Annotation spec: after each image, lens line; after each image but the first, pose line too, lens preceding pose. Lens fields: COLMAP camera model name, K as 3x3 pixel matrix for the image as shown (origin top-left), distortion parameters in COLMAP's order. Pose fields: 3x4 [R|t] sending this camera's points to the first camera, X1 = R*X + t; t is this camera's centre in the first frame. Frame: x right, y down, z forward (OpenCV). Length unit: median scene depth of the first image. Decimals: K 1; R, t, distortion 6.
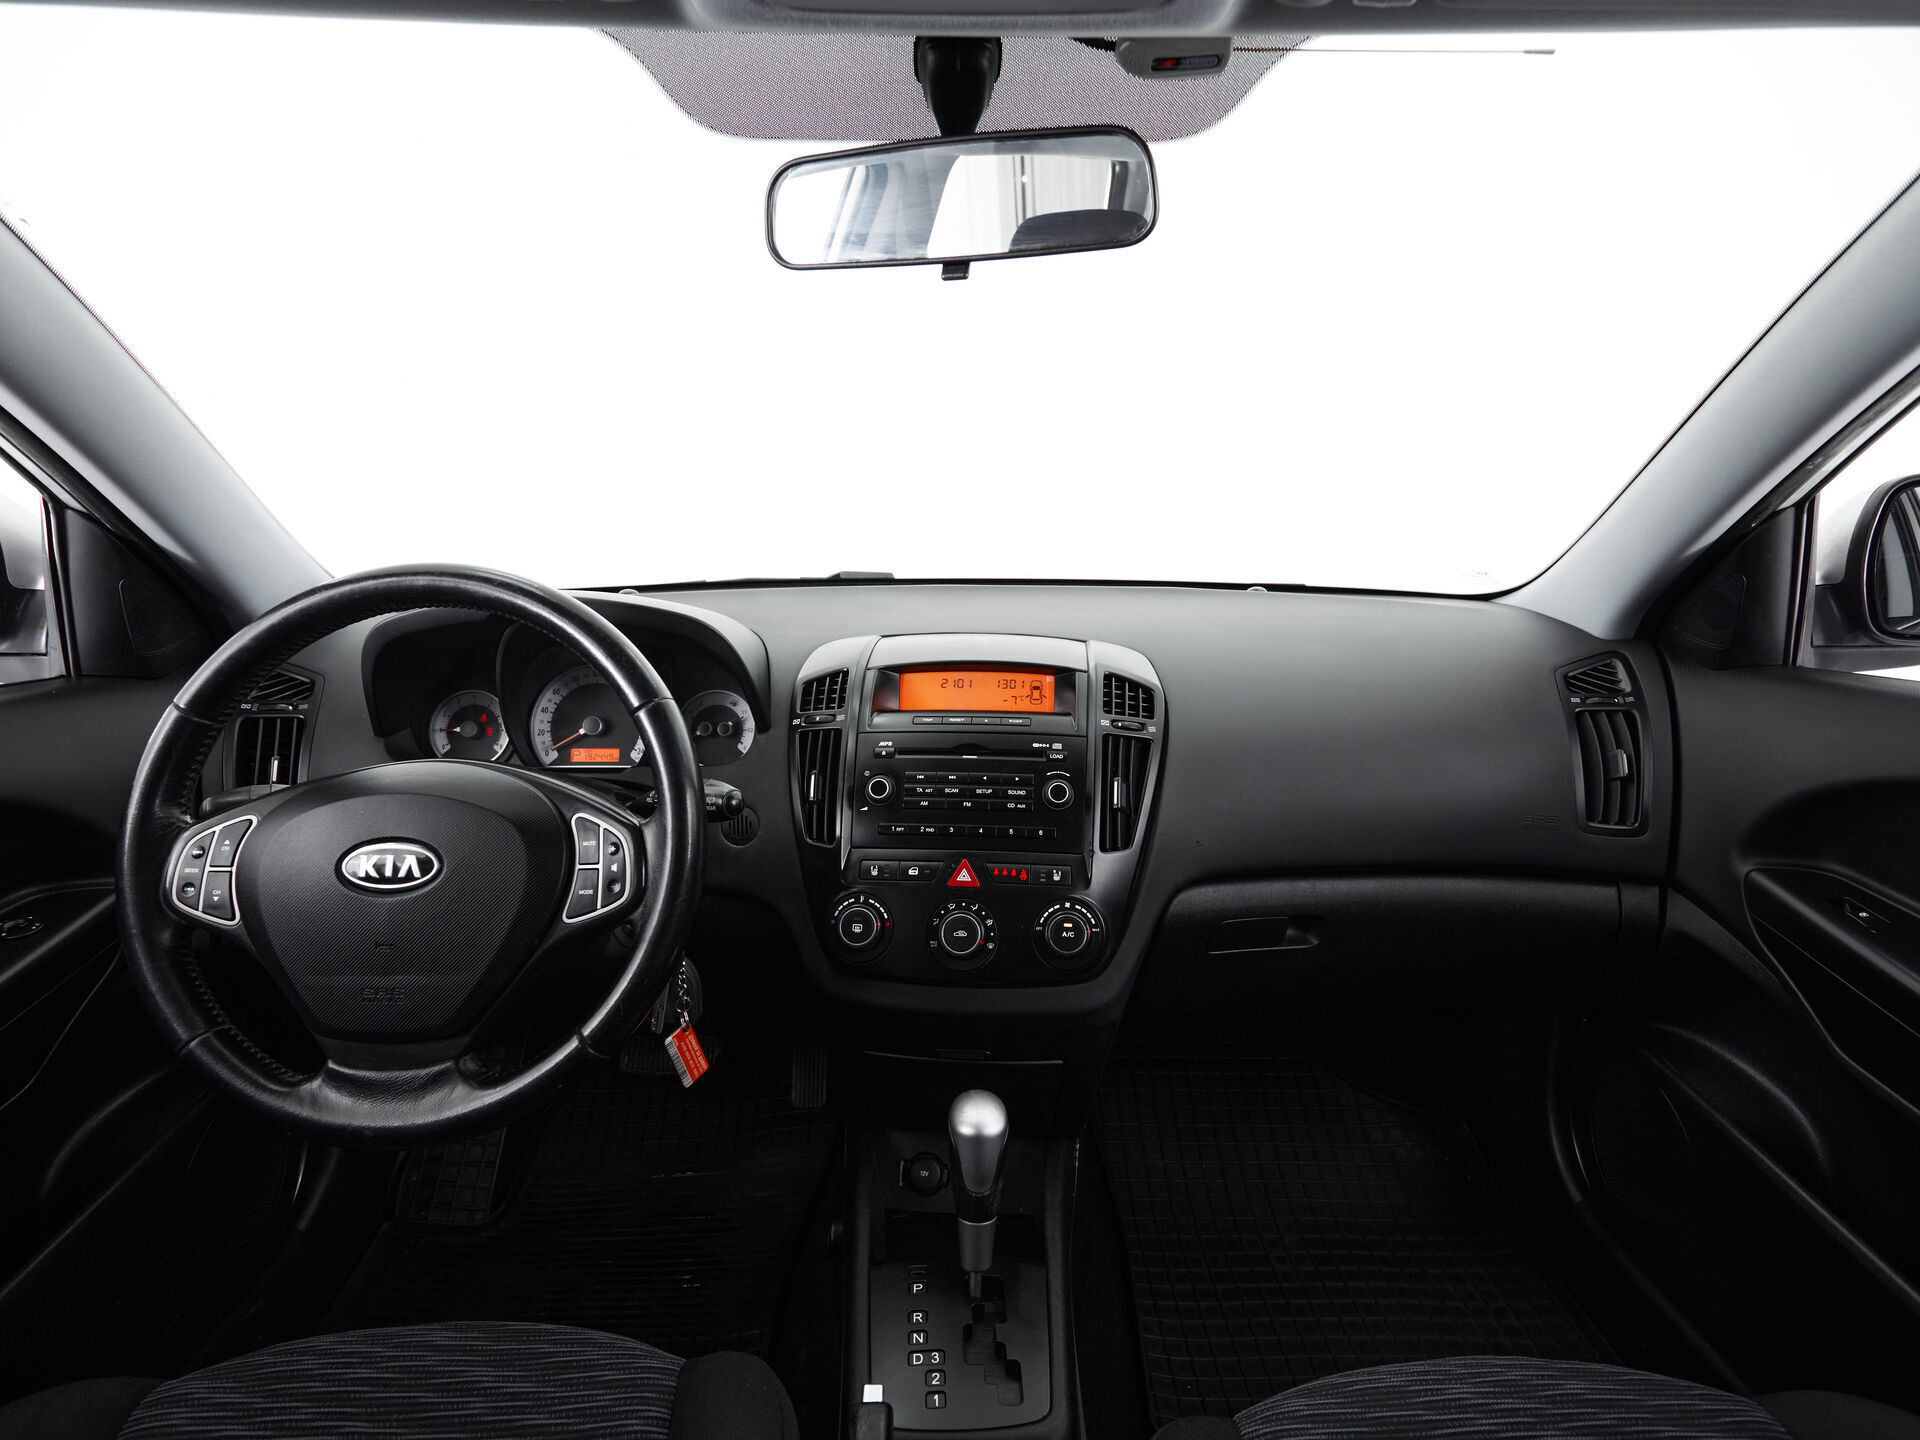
lens RADIAL K [[1013.1, 0, 961.6], [0, 1013.1, 723.2], [0, 0, 1]] dist [-0.001170, -0.005612]
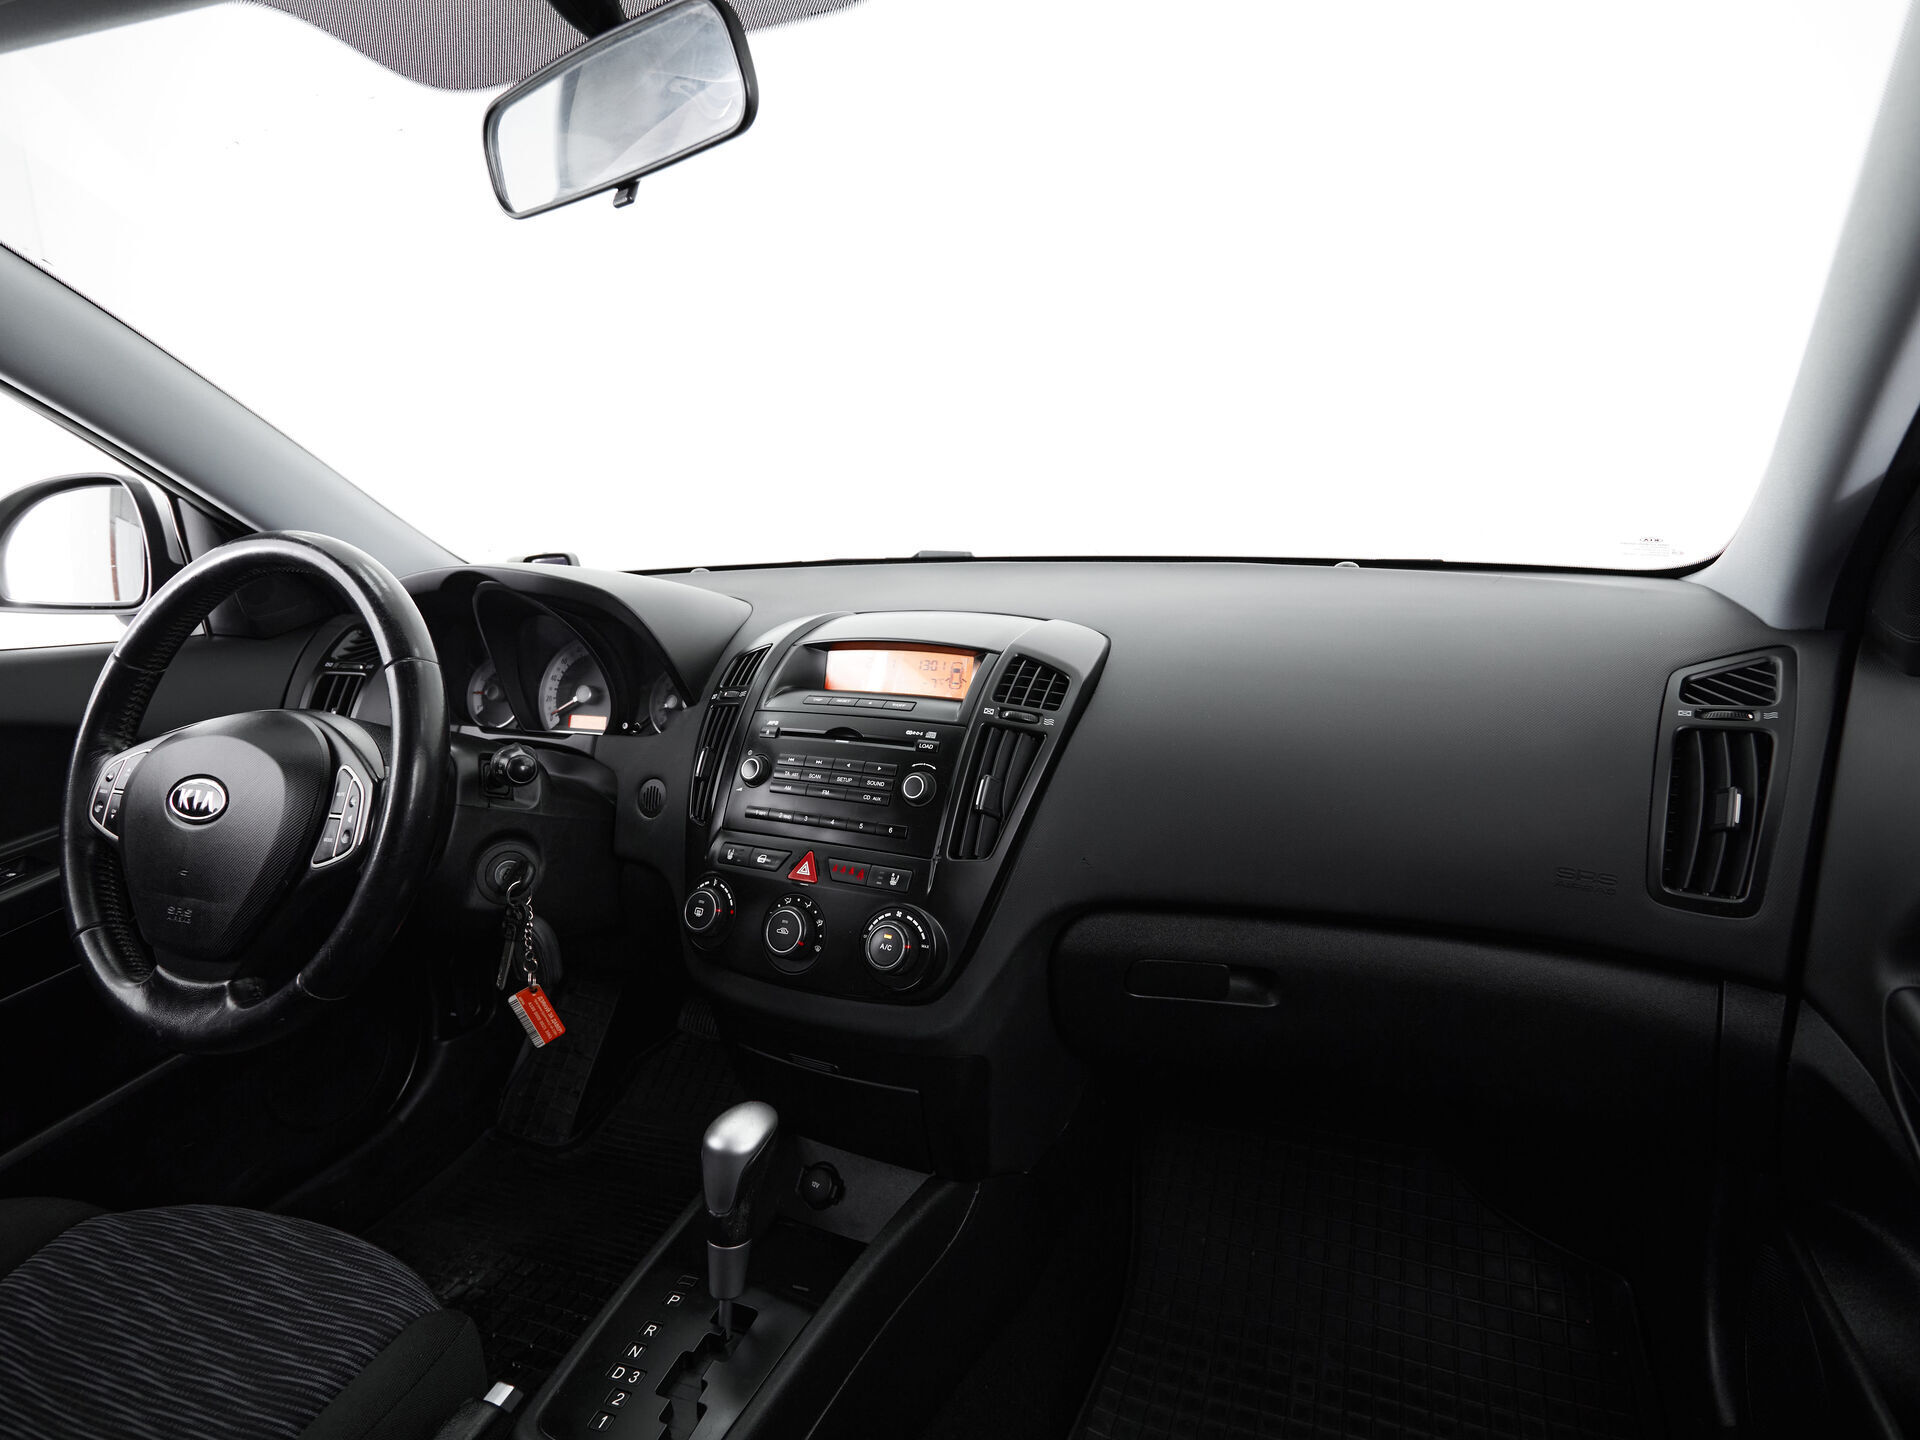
lens RADIAL K [[1013.1, 0, 982.7], [0, 1013.1, 724.0], [0, 0, 1]] dist [-0.001170, -0.005612]
pose [[0.929876, 0.050479, -0.364393, 0.469503], [-0.049615, 0.998699, 0.011740, 0.000603], [0.364512, 0.007163, 0.931171, 0.199673]]
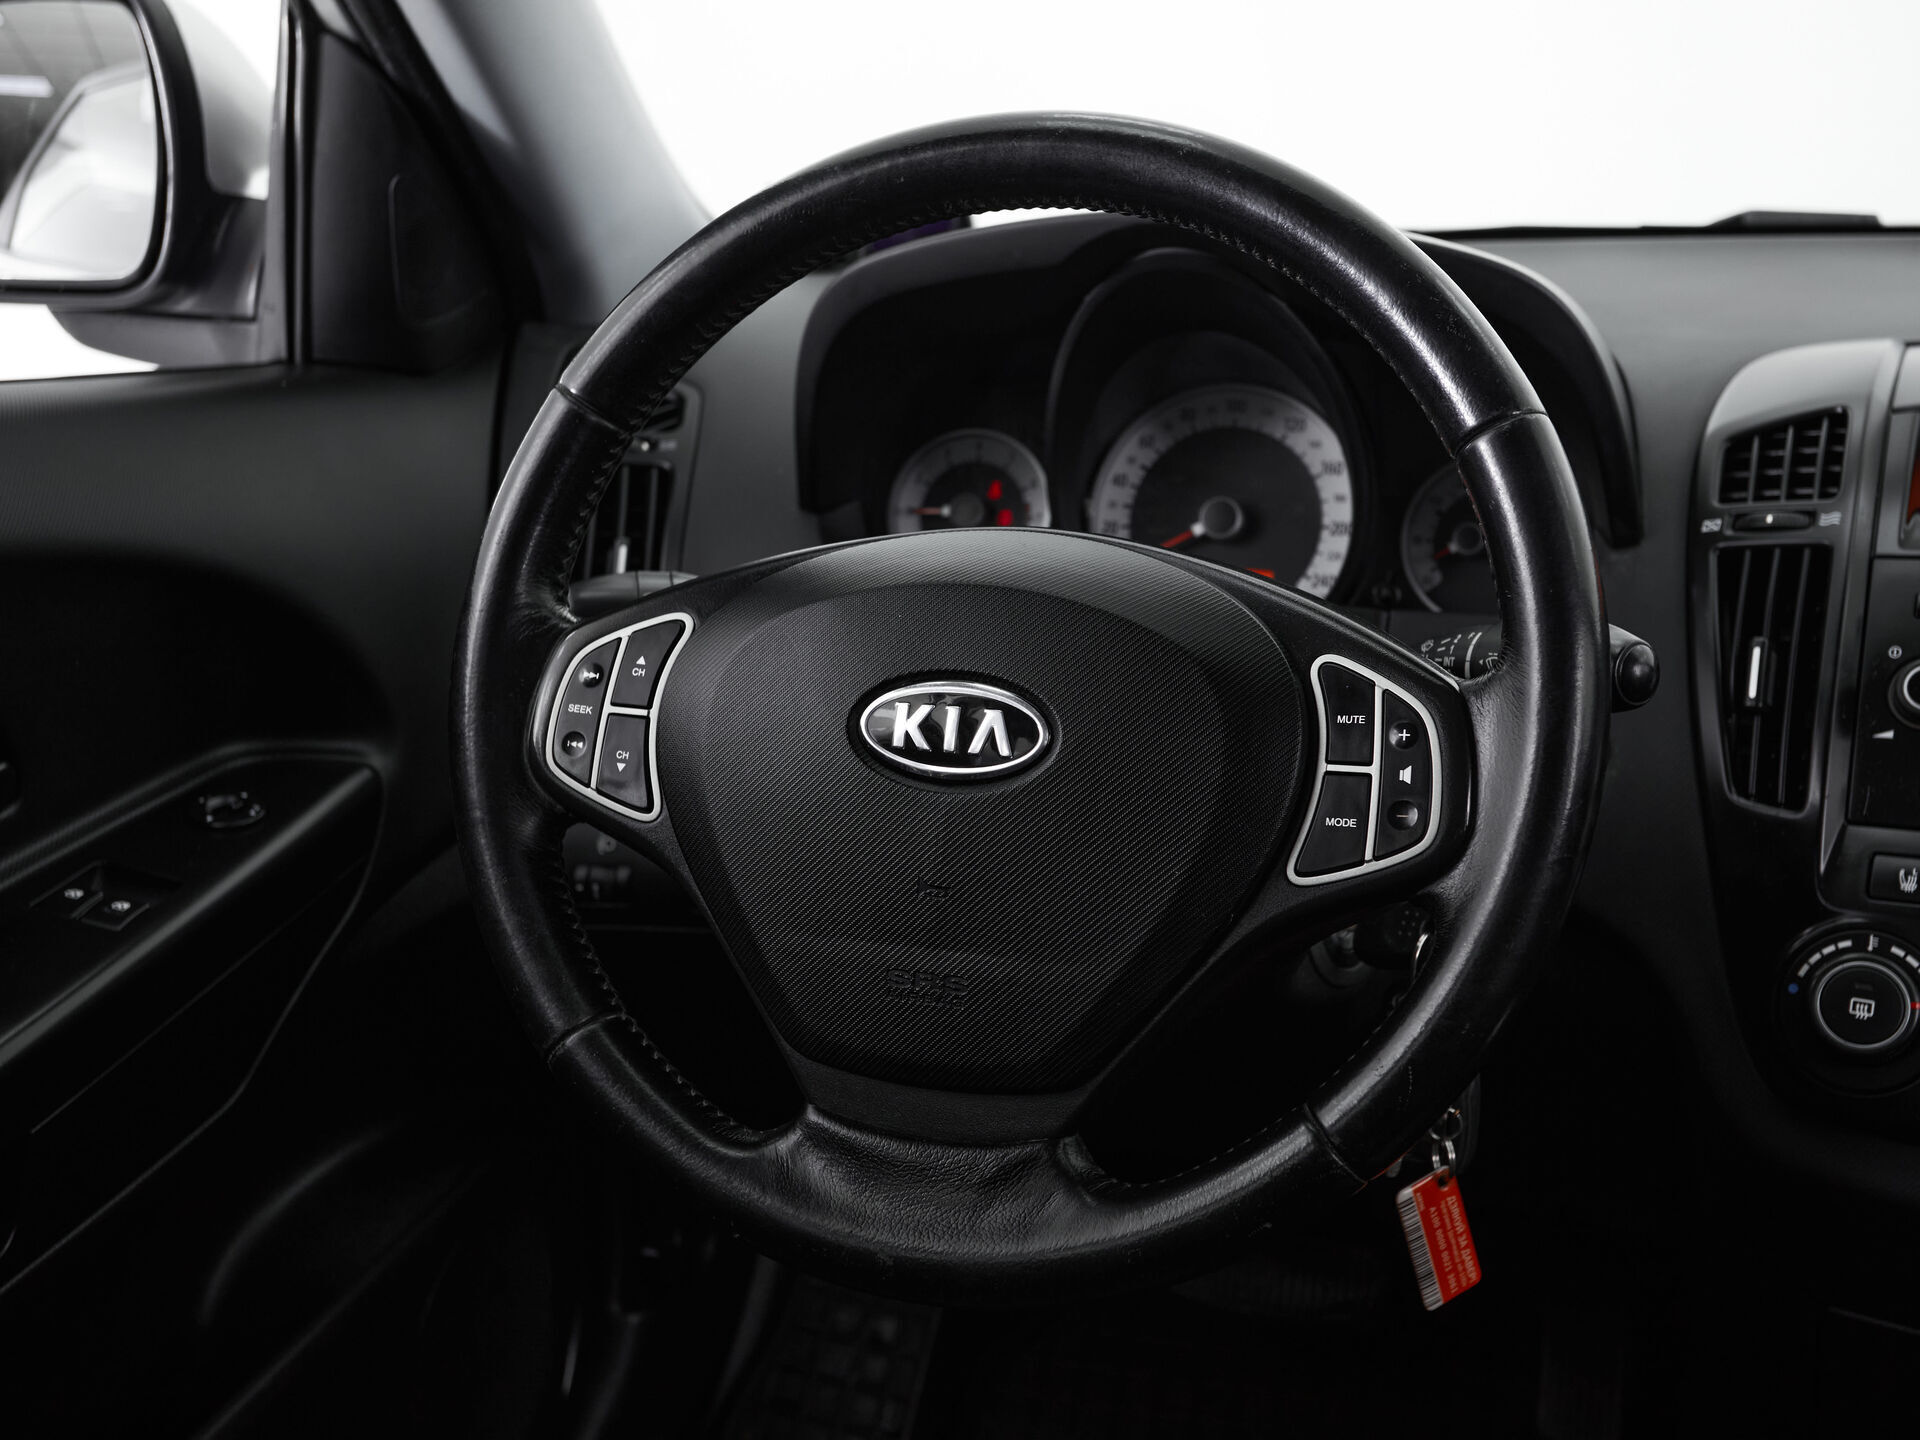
lens RADIAL K [[2344.7, 0, 947.1], [0, 2344.7, 725.8], [0, 0, 1]] dist [0.026078, 0.000000]
pose [[0.938708, 0.081229, -0.335005, -0.136744], [-0.069100, 0.996455, 0.047989, 0.062052], [0.337715, -0.021899, 0.940994, -0.047730]]
